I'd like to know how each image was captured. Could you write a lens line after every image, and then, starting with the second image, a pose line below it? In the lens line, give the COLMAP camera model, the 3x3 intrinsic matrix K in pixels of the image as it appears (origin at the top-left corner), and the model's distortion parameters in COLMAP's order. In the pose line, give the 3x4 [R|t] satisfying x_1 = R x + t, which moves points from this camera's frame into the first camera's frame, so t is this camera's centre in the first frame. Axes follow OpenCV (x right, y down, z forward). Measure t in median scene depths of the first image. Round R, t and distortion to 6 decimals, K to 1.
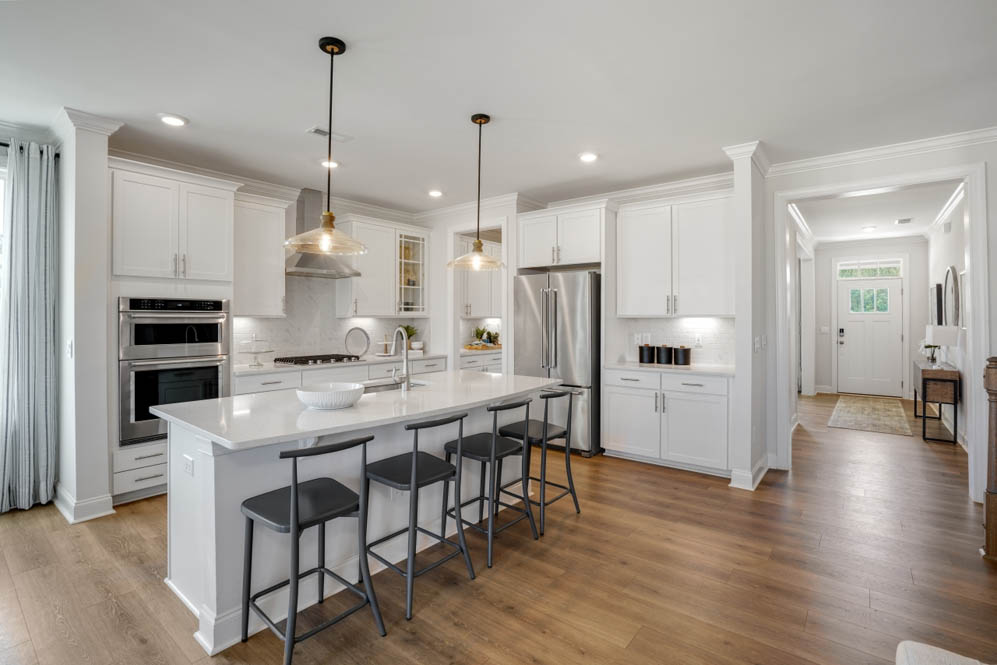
lens RADIAL K [[462.9, 0, 497.5], [0, 462.9, 326.1], [0, 0, 1]] dist [-0.041558, 0.000519]
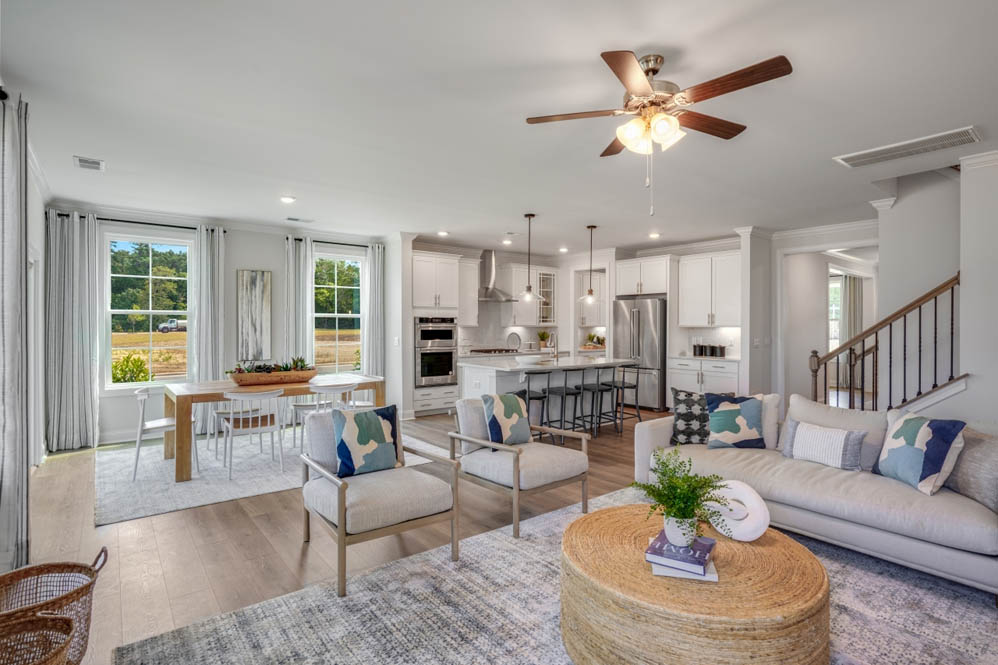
lens RADIAL K [[476.8, 0, 499.0], [0, 476.8, 332.5], [0, 0, 1]] dist [-0.056500, 0.000037]
pose [[0.973433, 0.004333, -0.228933, 0.031077], [-0.004929, 0.999986, -0.002031, 0.007251], [0.228921, 0.003105, 0.973440, -0.768240]]
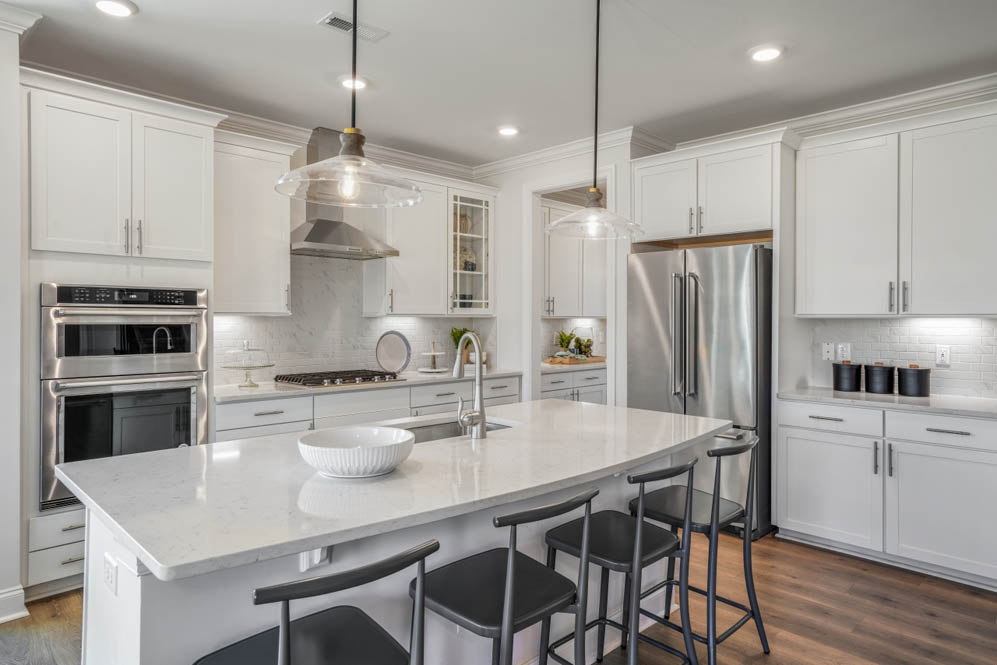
lens RADIAL K [[609.5, 0, 498.5], [0, 609.5, 332.5], [0, 0, 1]] dist [0.001030, -0.000419]
pose [[0.993314, 0.006082, -0.115280, -0.051445], [-0.005396, 0.999966, 0.006263, -0.001711], [0.115314, -0.005599, 0.993313, 0.136279]]
